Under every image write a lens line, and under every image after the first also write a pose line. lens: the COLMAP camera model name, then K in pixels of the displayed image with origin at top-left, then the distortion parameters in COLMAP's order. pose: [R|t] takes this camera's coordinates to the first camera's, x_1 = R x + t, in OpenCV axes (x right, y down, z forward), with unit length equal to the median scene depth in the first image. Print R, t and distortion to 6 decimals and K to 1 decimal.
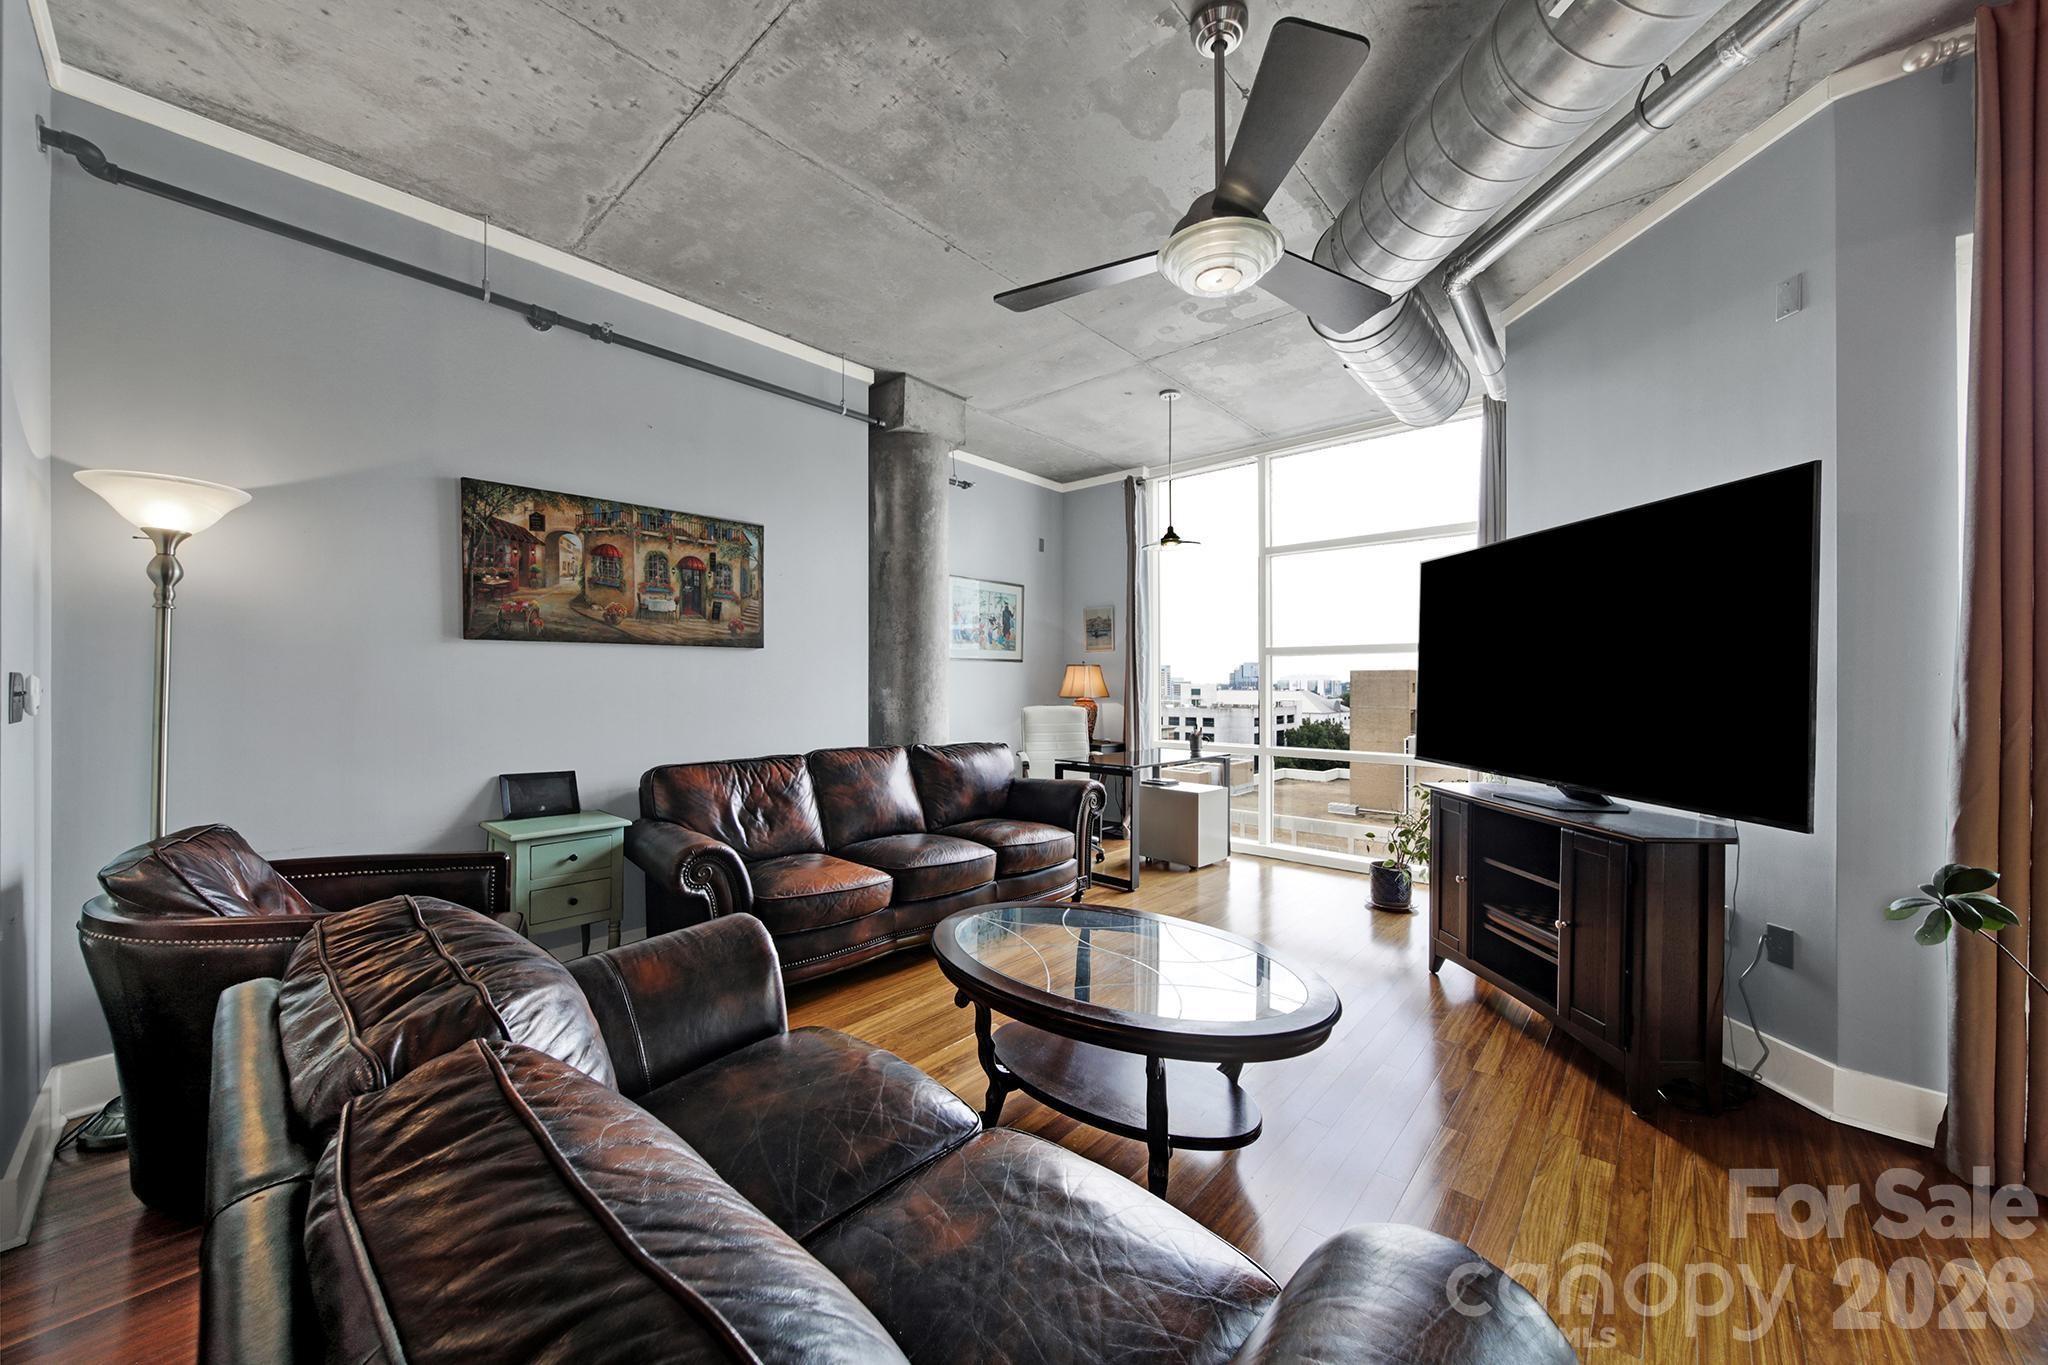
lens RADIAL K [[740.8, 0, 1024.7], [0, 740.8, 678.5], [0, 0, 1]] dist [0.002773, -0.002082]
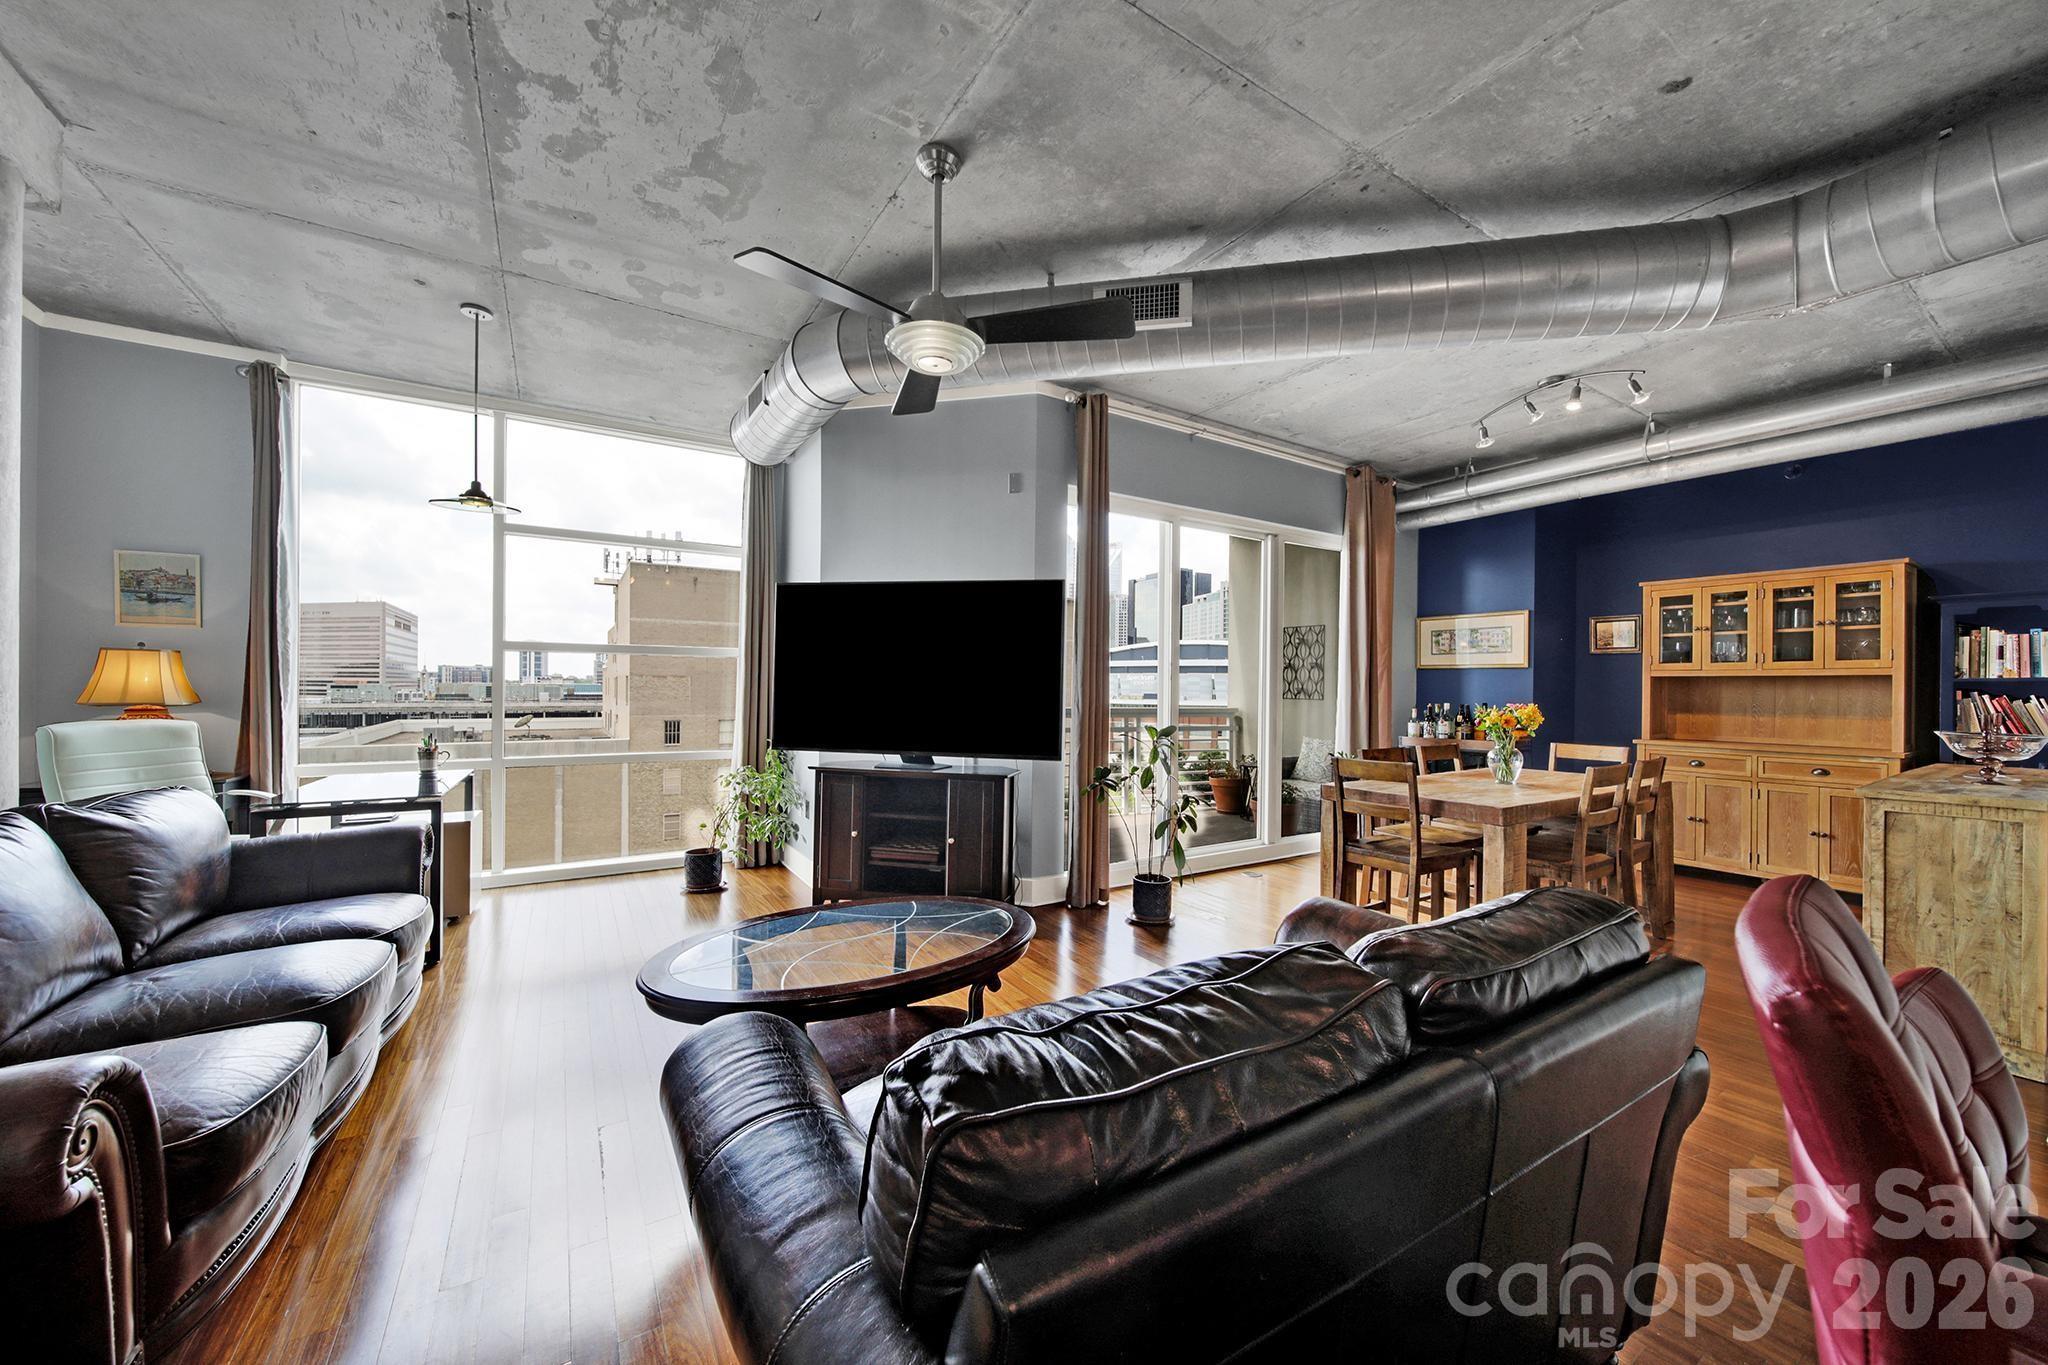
lens RADIAL K [[740.8, 0, 1028.1], [0, 740.8, 684.3], [0, 0, 1]] dist [0.002773, -0.002082]
pose [[0.275874, 0.006200, 0.961174, -0.535149], [-0.015867, 0.999872, -0.001896, 0.003005], [-0.961063, -0.014728, 0.275937, 0.295000]]
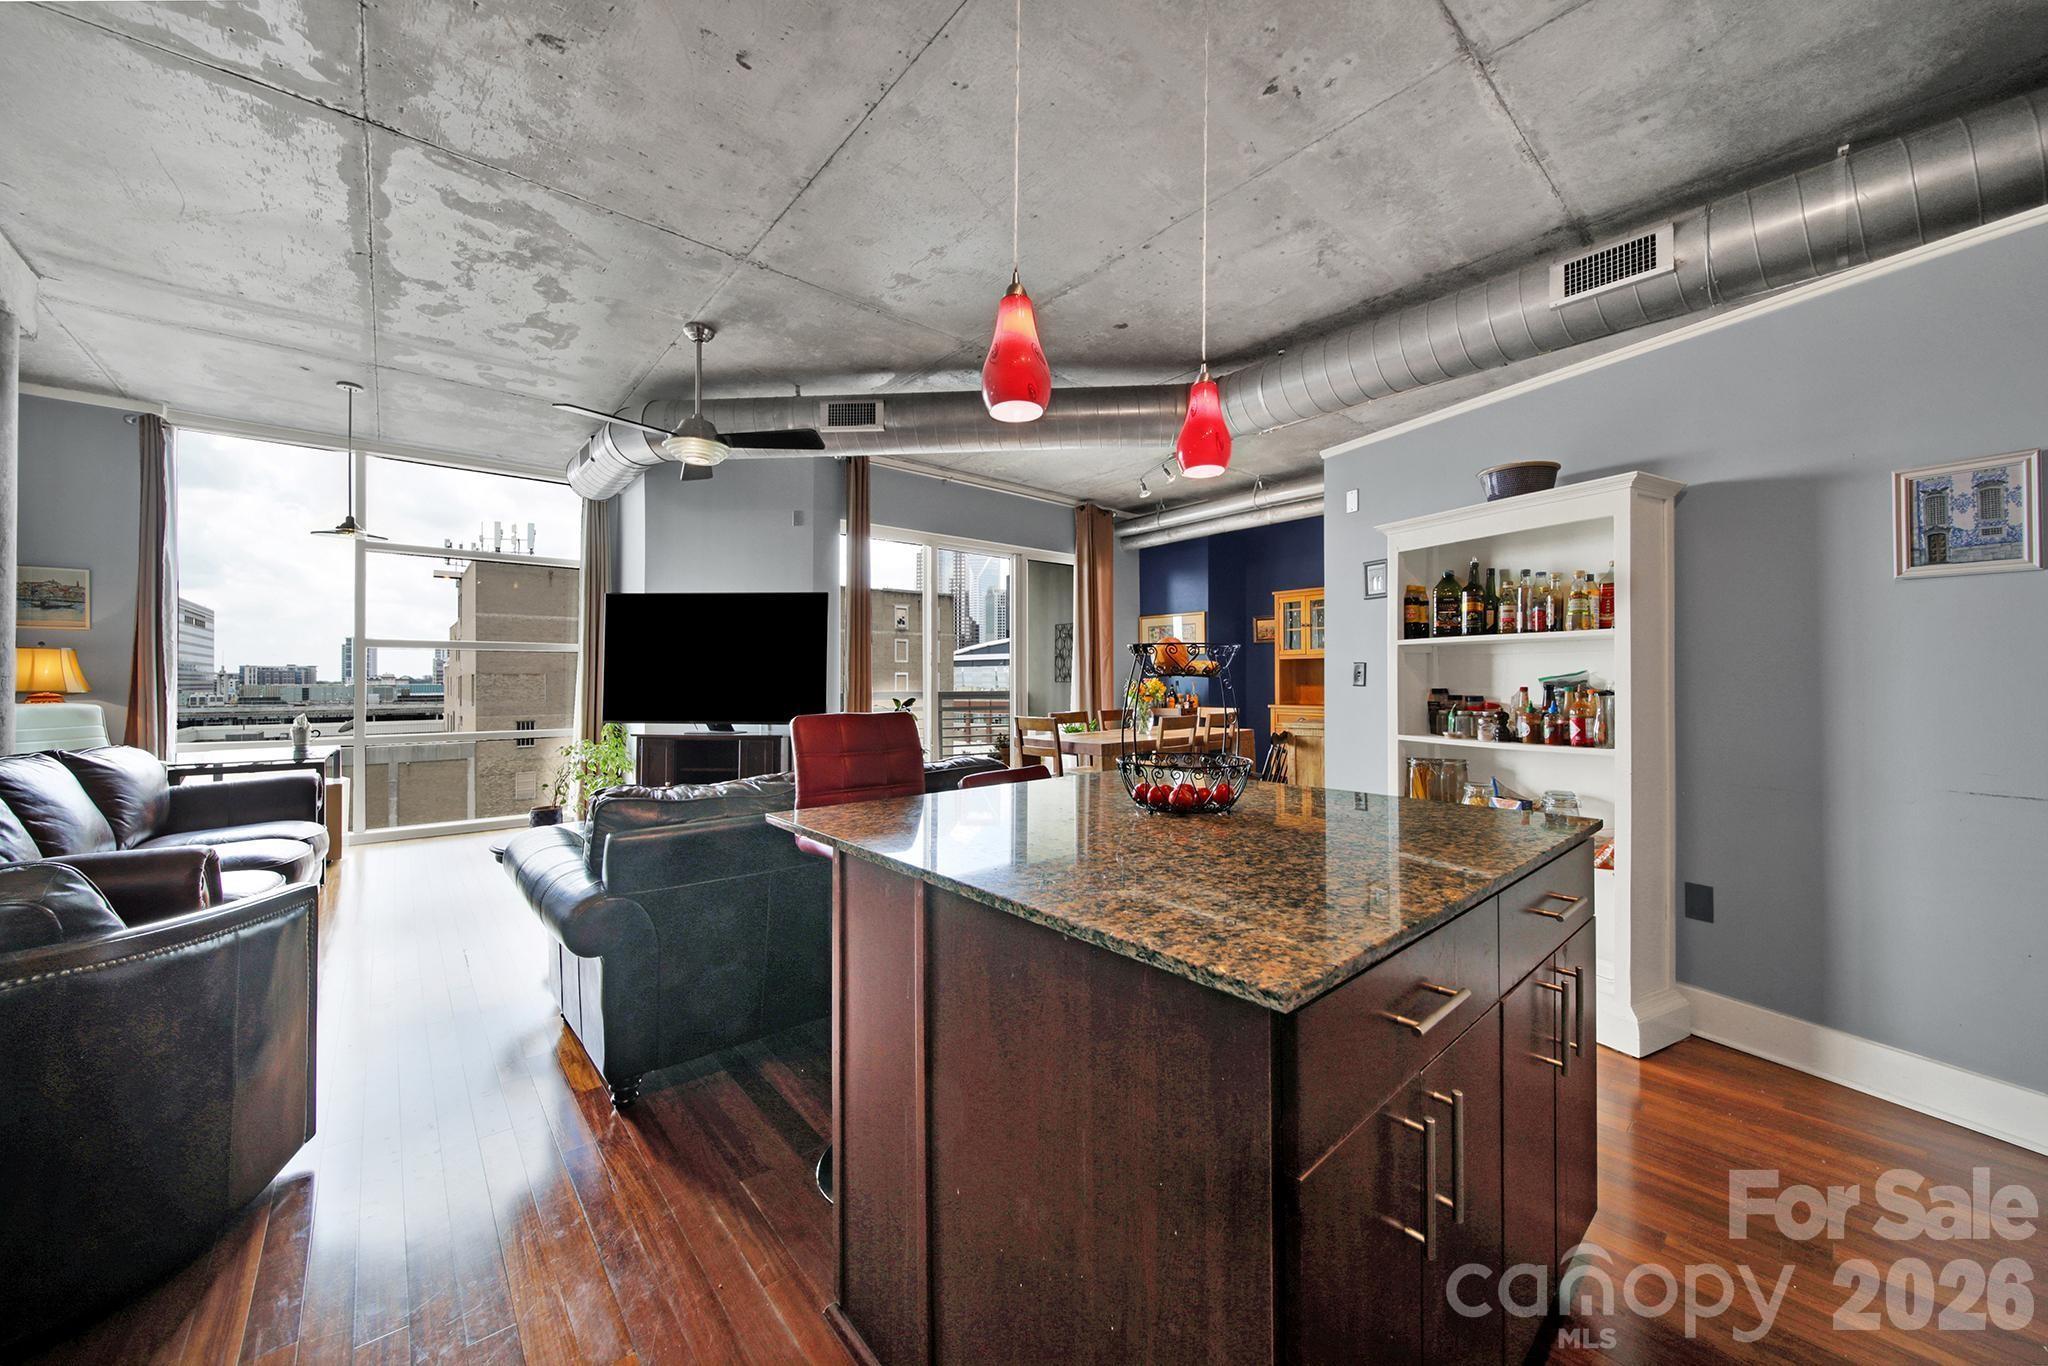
lens RADIAL K [[740.8, 0, 1015.8], [0, 740.8, 668.2], [0, 0, 1]] dist [0.002773, -0.002082]
pose [[0.142571, 0.014006, 0.989685, -0.927655], [-0.000444, 0.999901, -0.014086, 0.018288], [-0.989784, 0.001569, 0.142563, -0.074168]]
